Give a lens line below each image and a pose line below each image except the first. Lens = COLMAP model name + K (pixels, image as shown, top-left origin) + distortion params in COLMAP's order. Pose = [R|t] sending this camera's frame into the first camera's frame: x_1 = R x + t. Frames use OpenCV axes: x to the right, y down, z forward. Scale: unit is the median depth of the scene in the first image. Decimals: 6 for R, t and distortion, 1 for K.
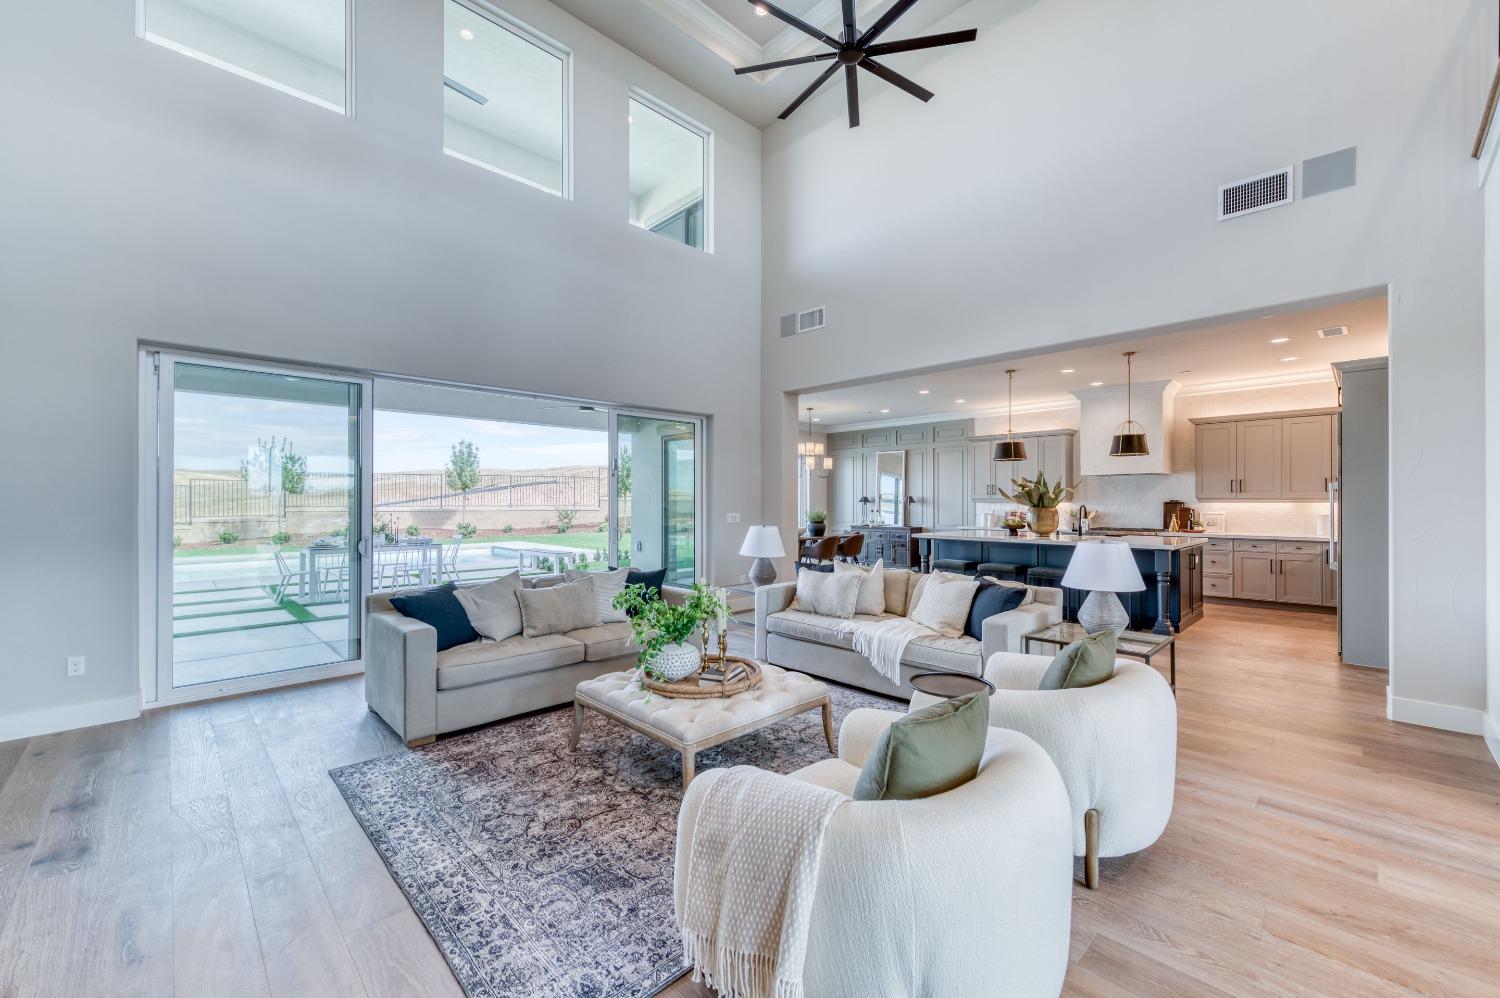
lens RADIAL K [[607.5, 0, 750.0], [0, 607.5, 499.0], [0, 0, 1]] dist [0.000331, -0.000065]
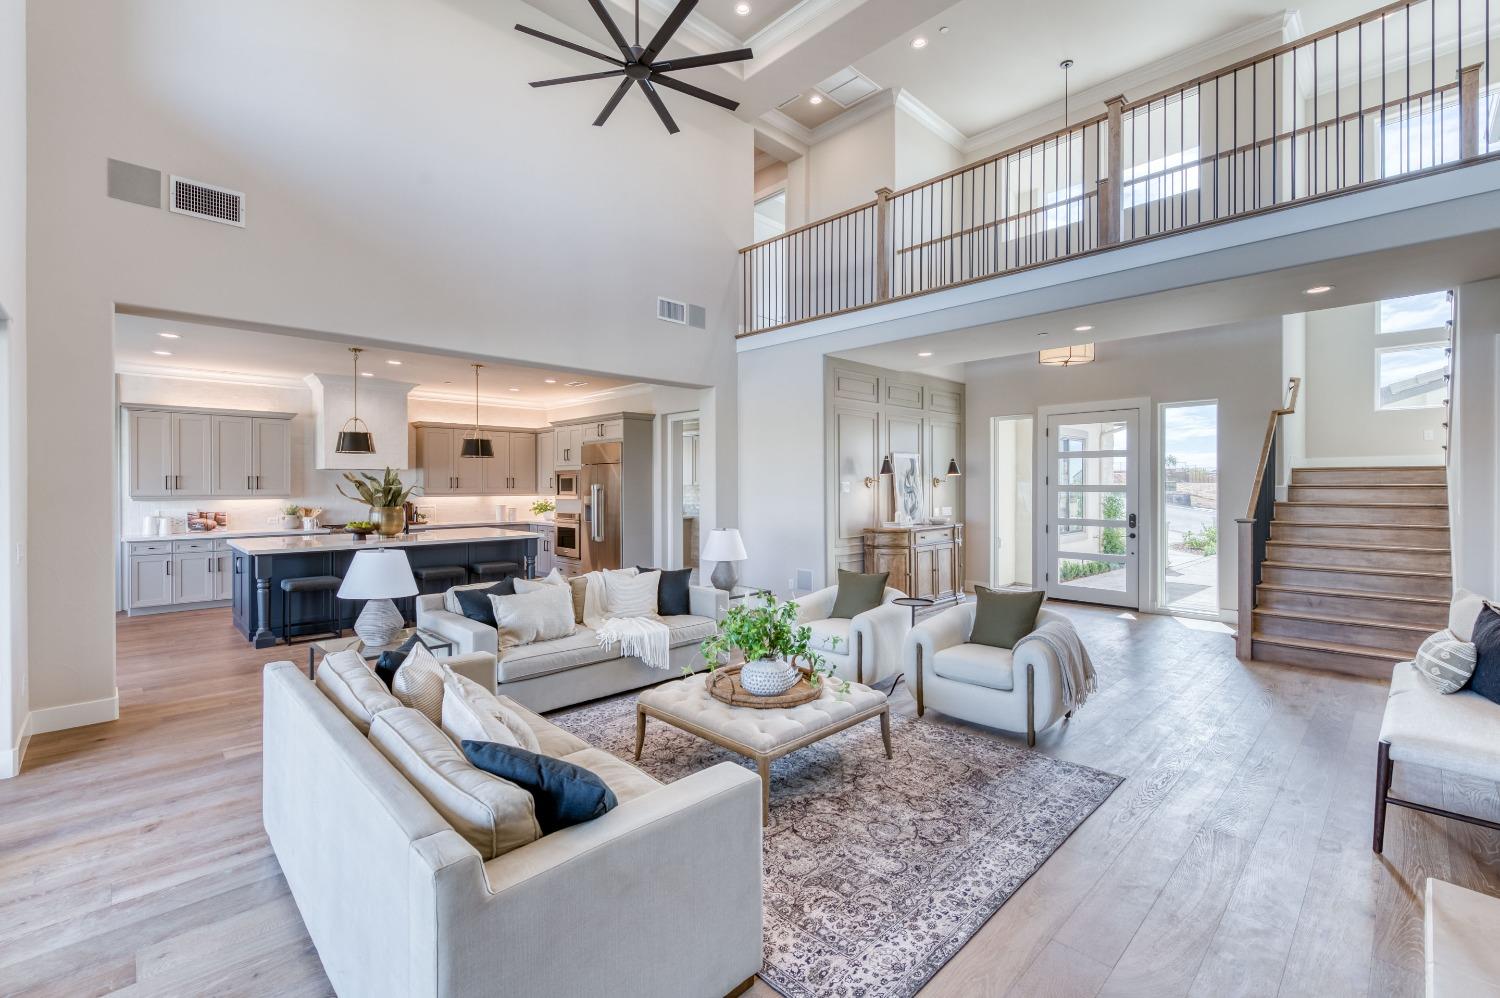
lens RADIAL K [[648.6, 0, 755.6], [0, 648.6, 491.9], [0, 0, 1]] dist [-0.003413, -0.000257]
pose [[-0.003526, -0.012013, 0.999922, -1.312352], [0.006972, 0.999903, 0.012037, -0.056353], [-0.999969, 0.007014, -0.003442, 1.136020]]
